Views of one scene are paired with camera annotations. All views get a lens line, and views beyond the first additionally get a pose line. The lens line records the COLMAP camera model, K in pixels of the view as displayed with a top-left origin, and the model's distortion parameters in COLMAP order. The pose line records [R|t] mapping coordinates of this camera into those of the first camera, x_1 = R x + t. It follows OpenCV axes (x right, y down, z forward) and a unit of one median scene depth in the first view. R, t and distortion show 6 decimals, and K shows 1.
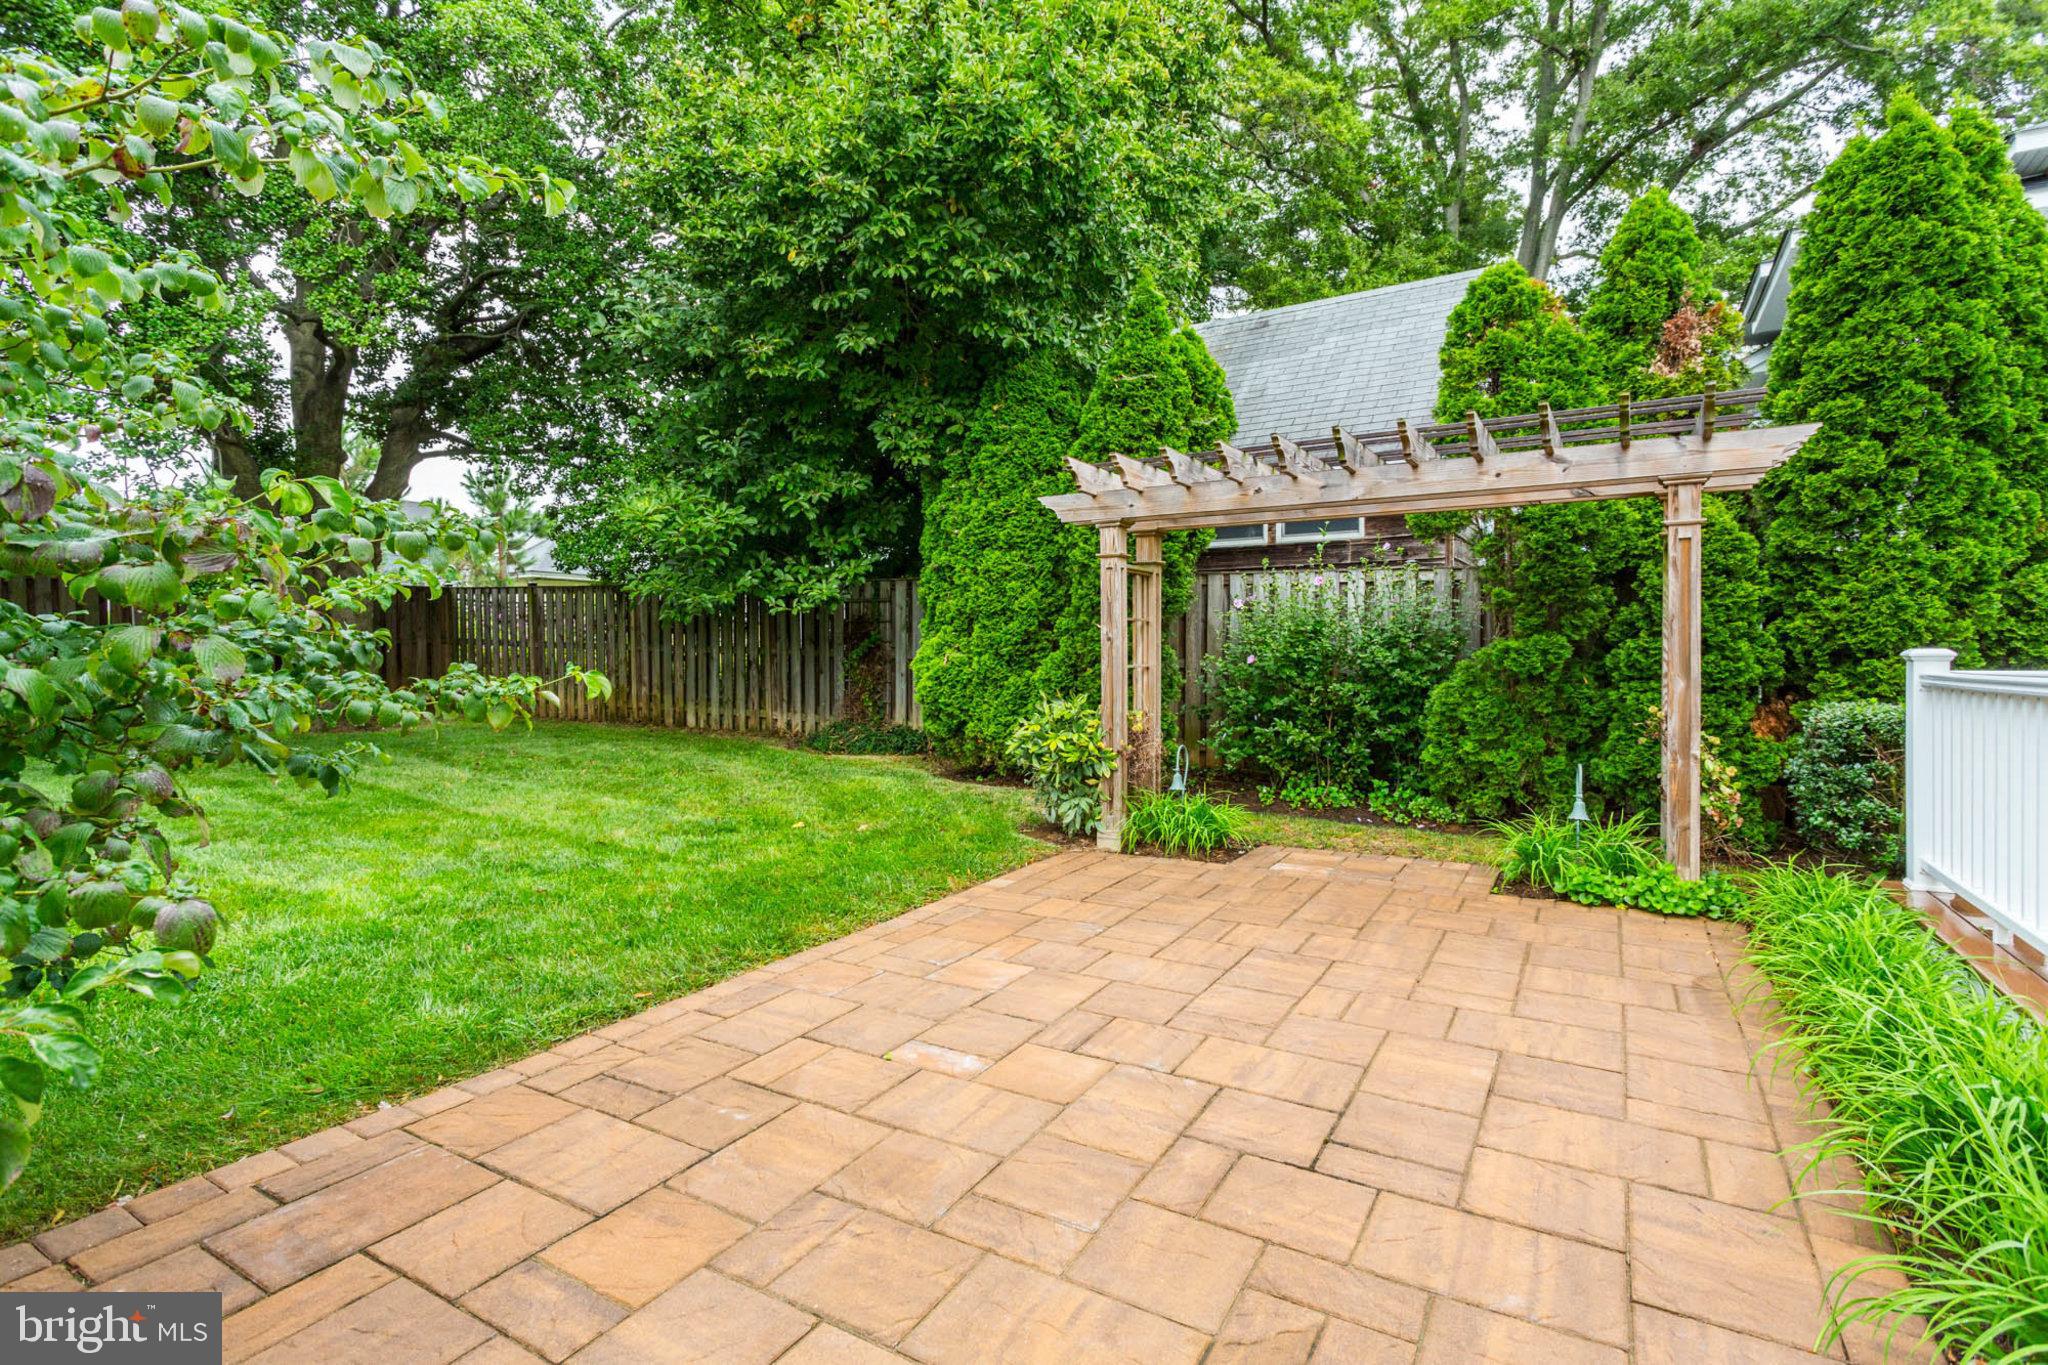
lens RADIAL K [[988.8, 0, 1031.3], [0, 988.8, 674.3], [0, 0, 1]] dist [-0.000936, 0.000658]
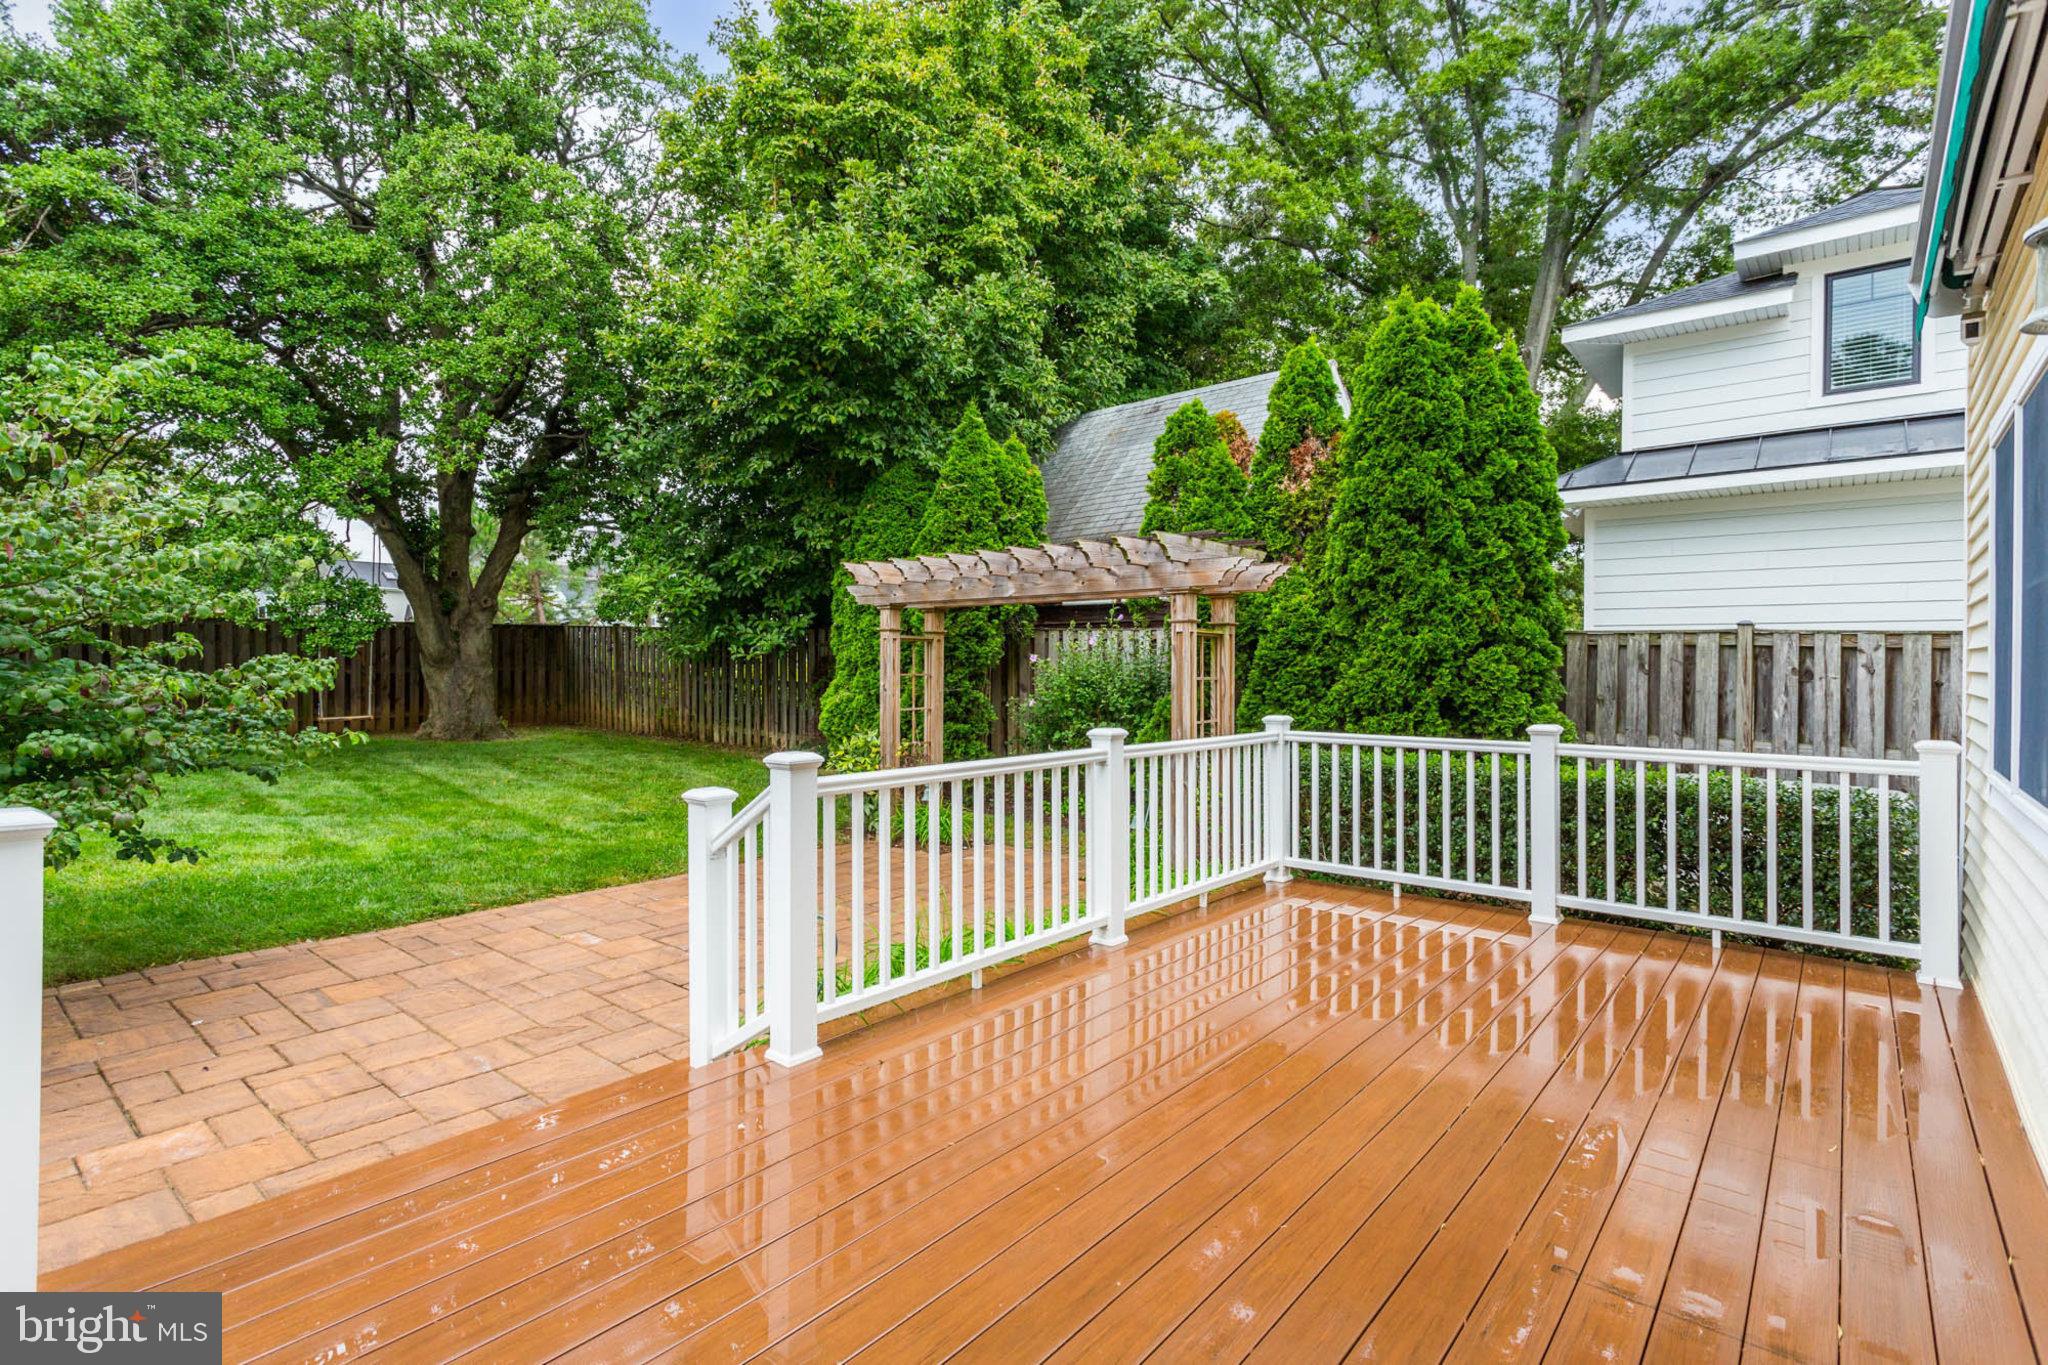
lens RADIAL K [[988.8, 0, 1015.0], [0, 988.8, 673.2], [0, 0, 1]] dist [-0.000936, 0.000658]
pose [[0.984153, 0.005737, -0.177230, 0.420159], [-0.008166, 0.999882, -0.012980, -0.035538], [0.177135, 0.014221, 0.984084, -0.276276]]
